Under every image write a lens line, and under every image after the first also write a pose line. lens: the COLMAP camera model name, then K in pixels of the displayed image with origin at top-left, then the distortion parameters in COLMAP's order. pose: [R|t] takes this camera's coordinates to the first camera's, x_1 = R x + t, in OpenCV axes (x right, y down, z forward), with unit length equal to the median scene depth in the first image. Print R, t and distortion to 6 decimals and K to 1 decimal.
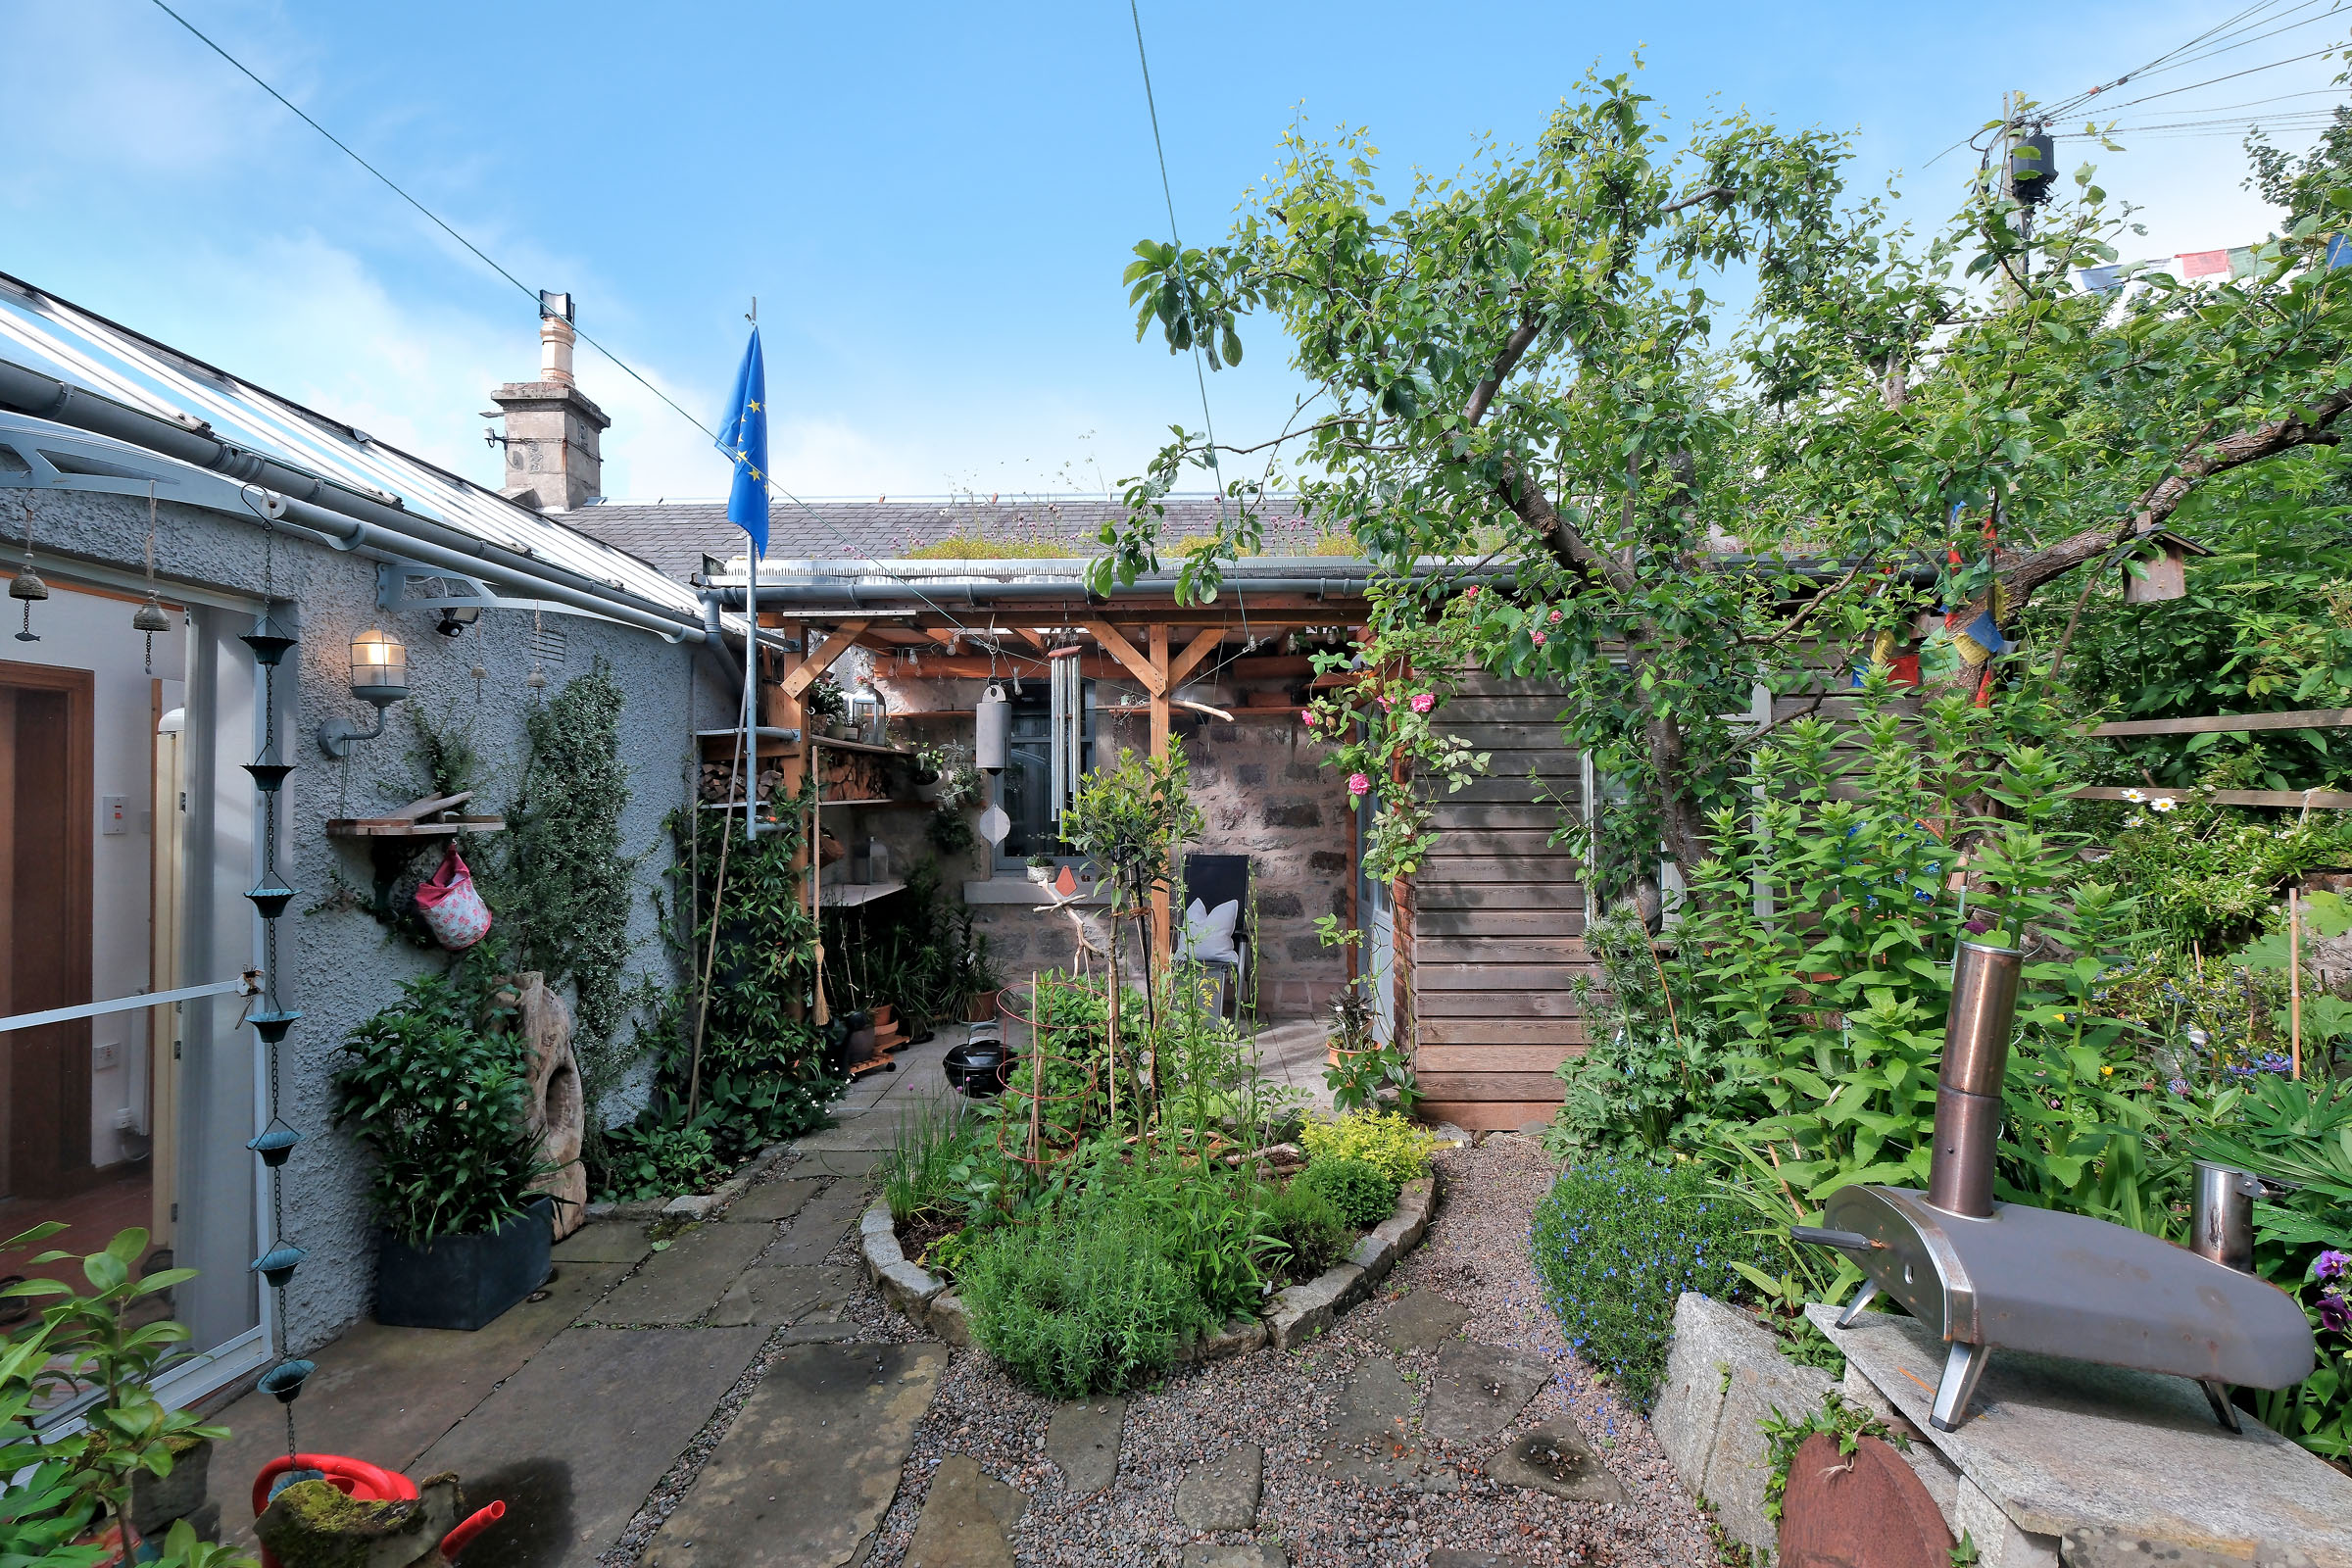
lens RADIAL K [[1028.7, 0, 1178.5], [0, 1028.7, 791.7], [0, 0, 1]] dist [-0.001798, -0.000106]
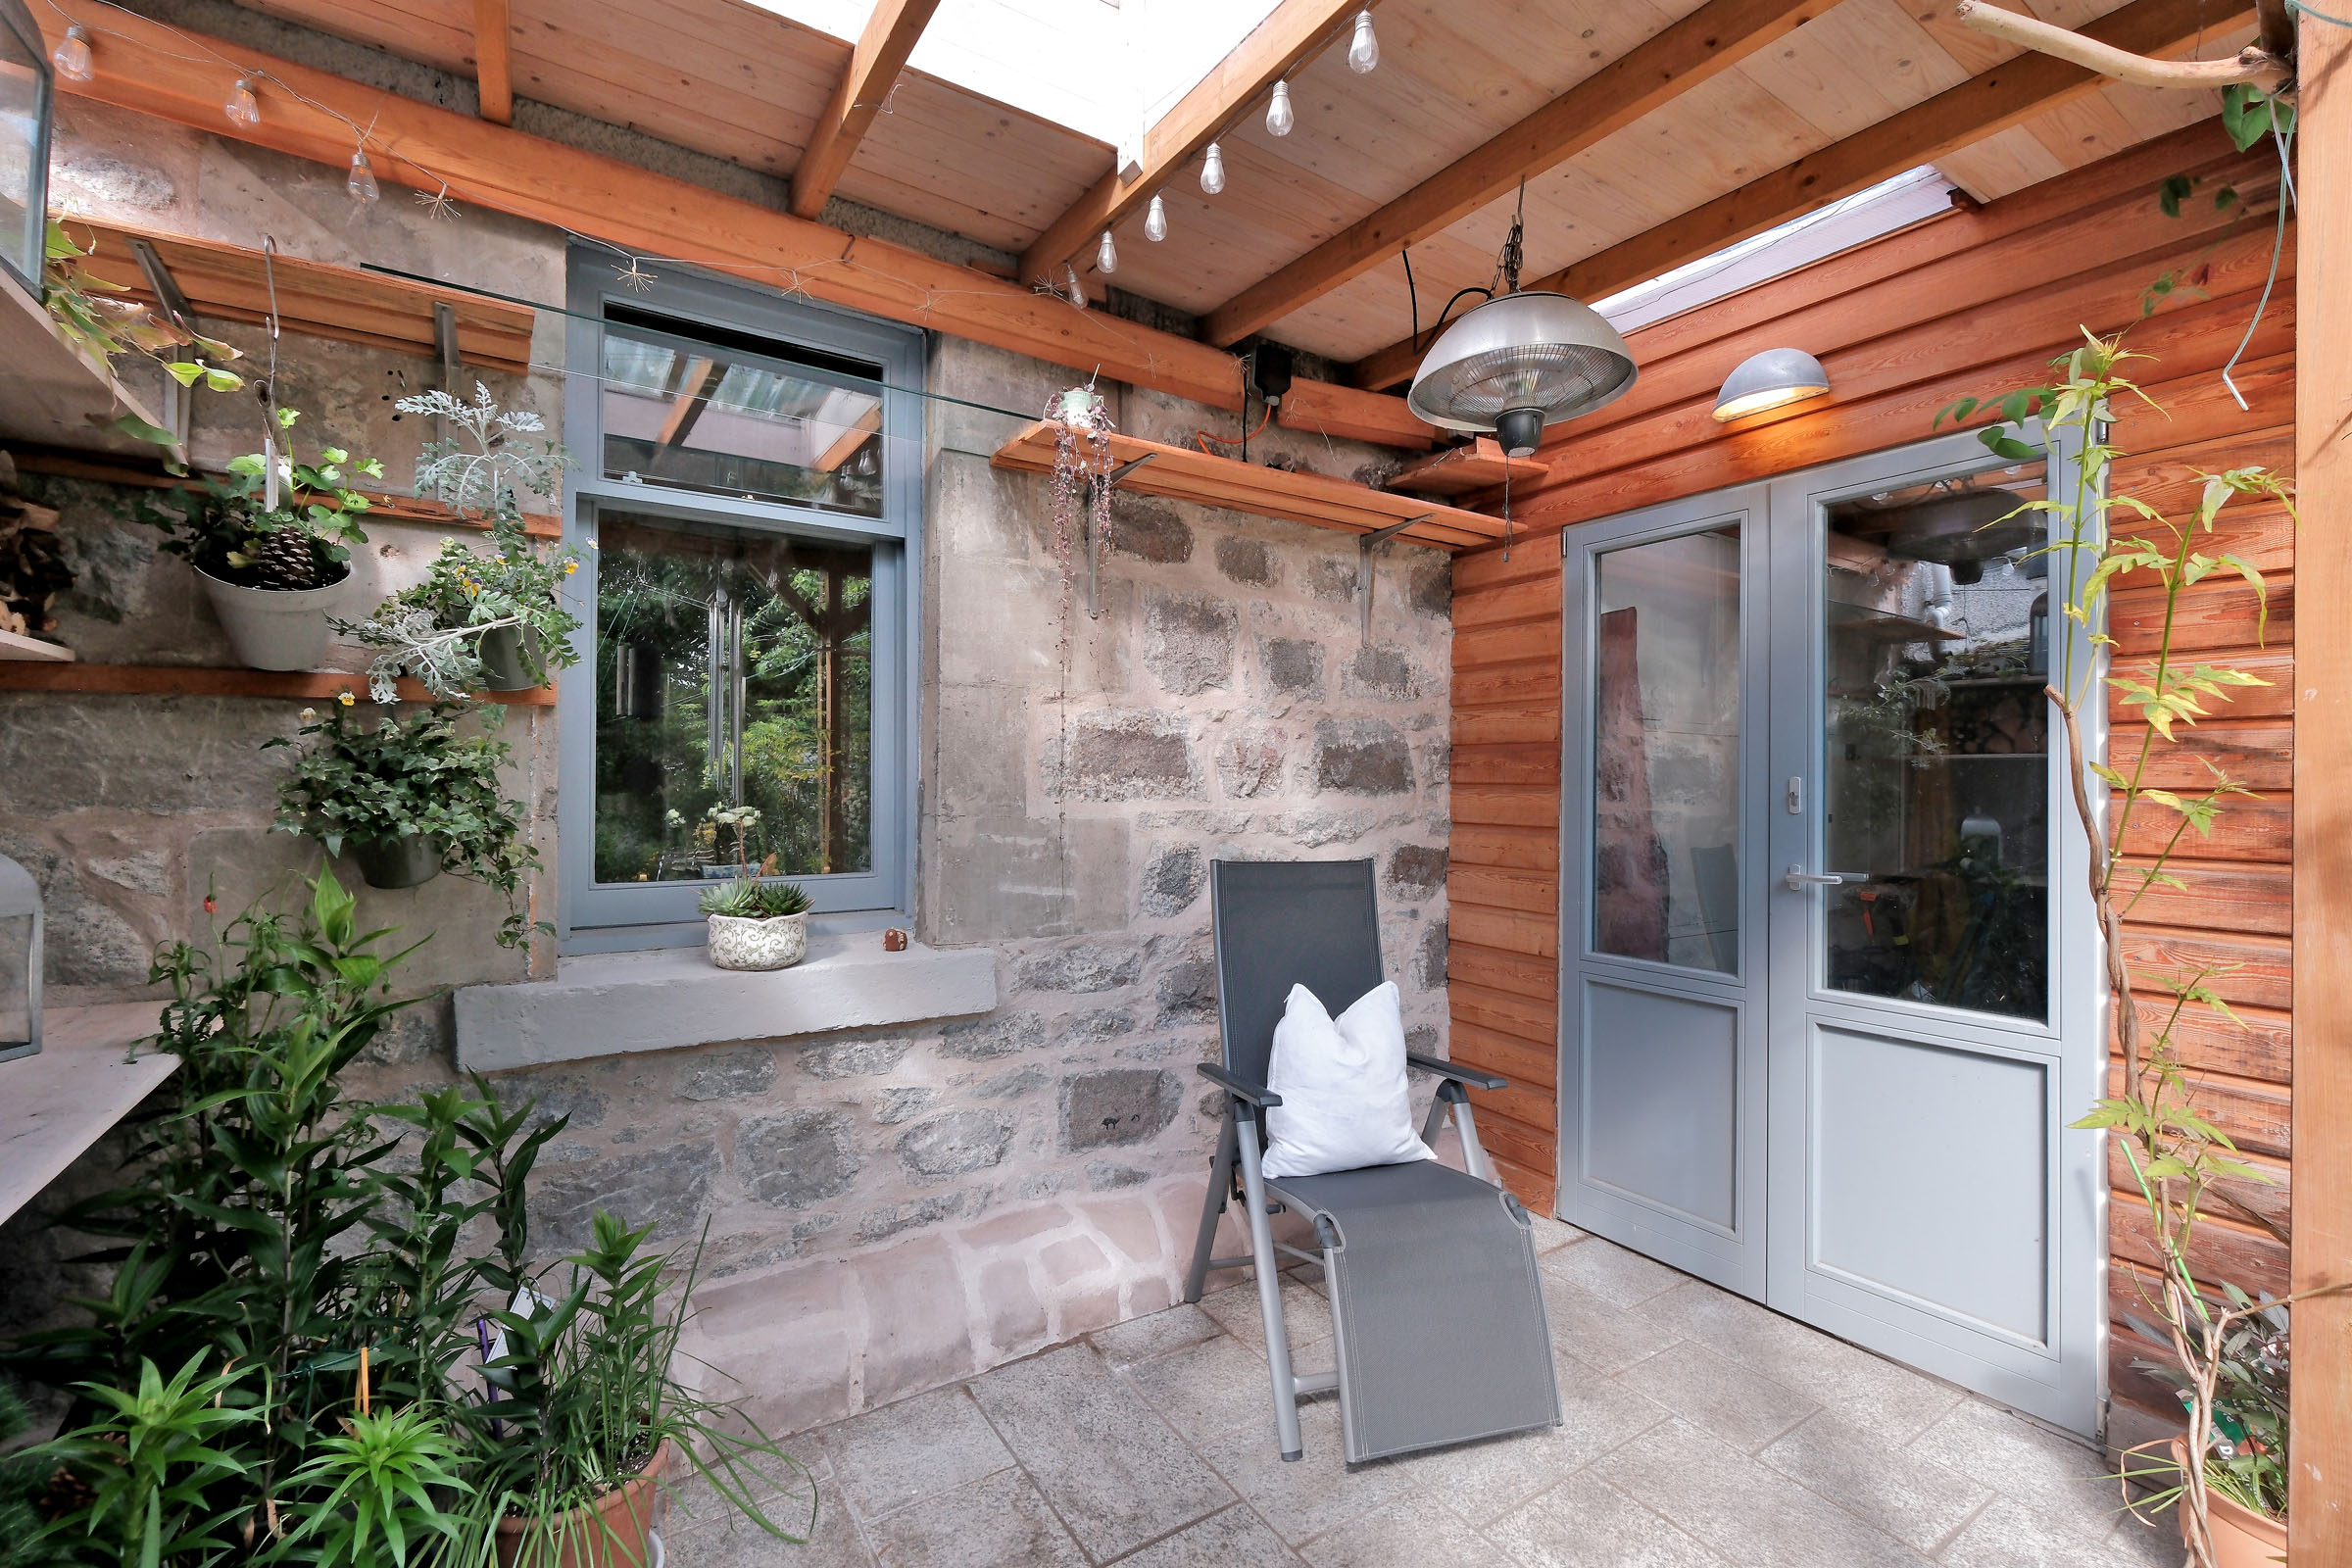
lens RADIAL K [[1028.7, 0, 1179.4], [0, 1028.7, 800.5], [0, 0, 1]] dist [-0.001798, -0.000106]
pose [[0.780210, 0.004569, 0.625501, -0.226944], [-0.028063, 0.999222, 0.027706, 0.027816], [-0.624888, -0.039170, 0.779731, 0.700807]]
